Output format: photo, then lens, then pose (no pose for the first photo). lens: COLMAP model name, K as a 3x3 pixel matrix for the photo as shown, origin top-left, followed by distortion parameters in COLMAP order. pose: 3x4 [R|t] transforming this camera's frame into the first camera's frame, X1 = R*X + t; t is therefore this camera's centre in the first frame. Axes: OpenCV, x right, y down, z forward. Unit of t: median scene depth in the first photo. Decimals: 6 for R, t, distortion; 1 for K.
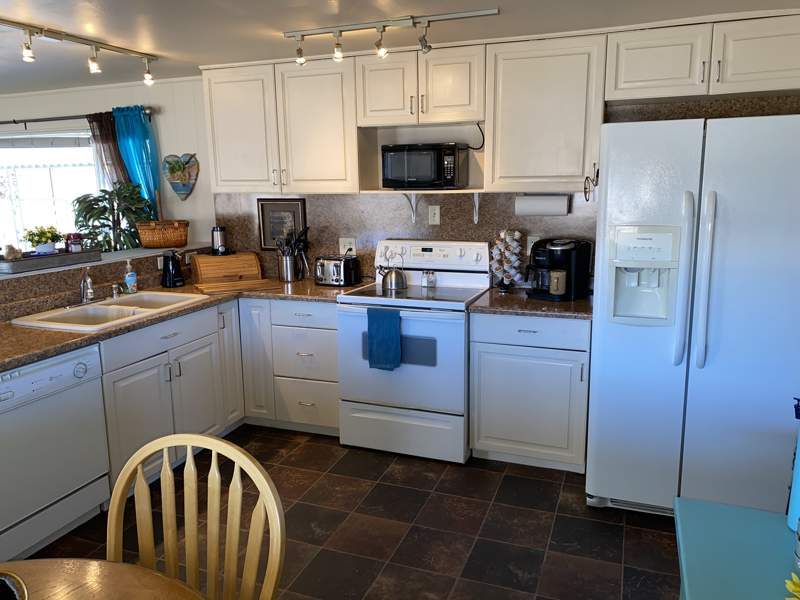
lens RADIAL K [[605.4, 0, 399.7], [0, 605.4, 298.8], [0, 0, 1]] dist [0.060870, -0.094328]
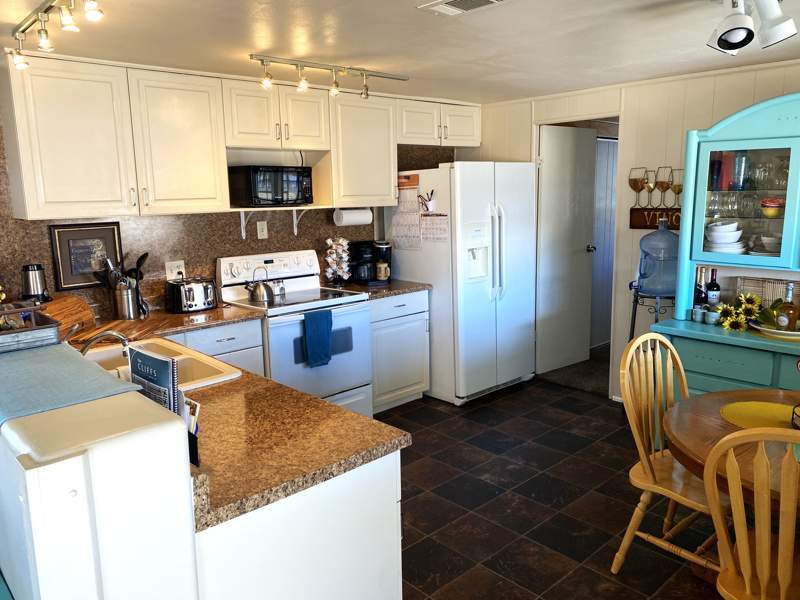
lens RADIAL K [[605.4, 0, 404.2], [0, 605.4, 297.8], [0, 0, 1]] dist [0.060870, -0.094328]
pose [[0.445028, -0.153177, 0.882319, -0.885978], [0.186369, 0.979532, 0.076052, -0.059989], [-0.875909, 0.130591, 0.464467, 0.309677]]
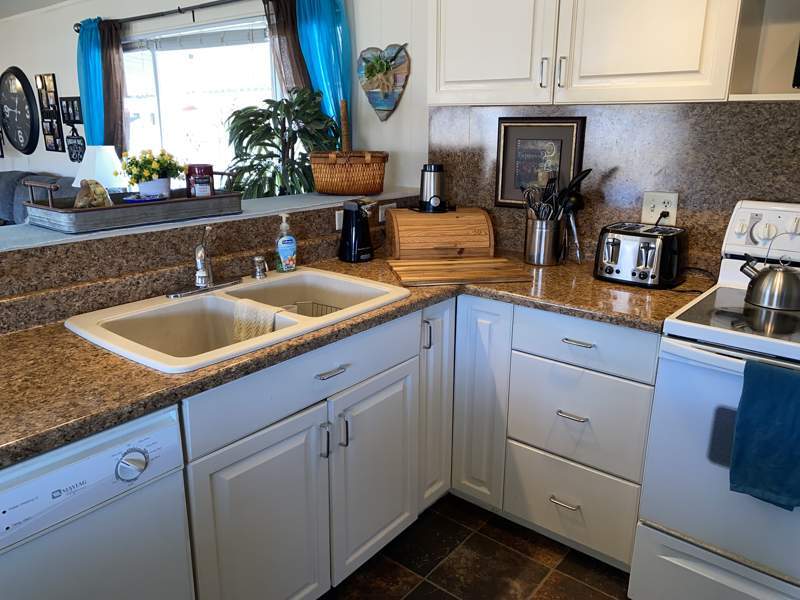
lens RADIAL K [[605.4, 0, 403.4], [0, 605.4, 301.6], [0, 0, 1]] dist [0.060870, -0.094328]
pose [[0.948831, 0.105898, -0.297497, -0.154308], [-0.076915, 0.991222, 0.107528, -0.053114], [0.306273, -0.079144, 0.948648, 0.478926]]
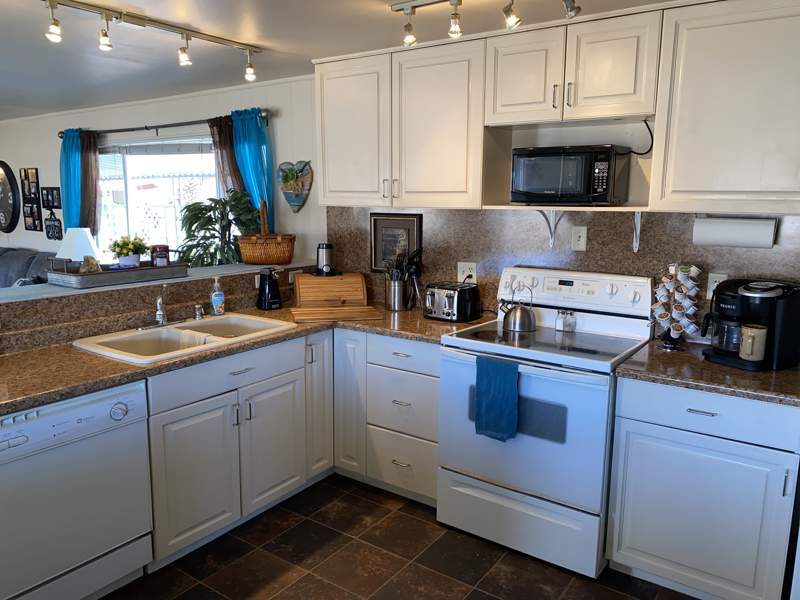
lens RADIAL K [[605.4, 0, 404.5], [0, 605.4, 301.6], [0, 0, 1]] dist [0.060870, -0.094328]
pose [[0.968502, 0.062182, -0.241117, 0.036712], [-0.066765, 0.997709, -0.010878, -0.037717], [0.239888, 0.026634, 0.970435, 0.209150]]
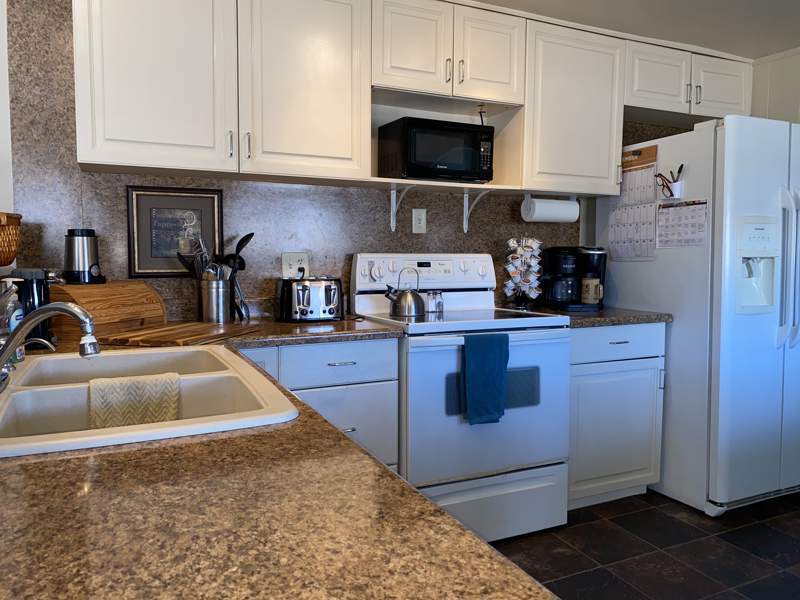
lens RADIAL K [[605.4, 0, 405.0], [0, 605.4, 296.3], [0, 0, 1]] dist [0.060870, -0.094328]
pose [[0.690874, -0.035420, 0.722107, -0.564325], [0.123694, 0.989863, -0.069790, 0.009318], [-0.712315, 0.137536, 0.688252, 0.537174]]
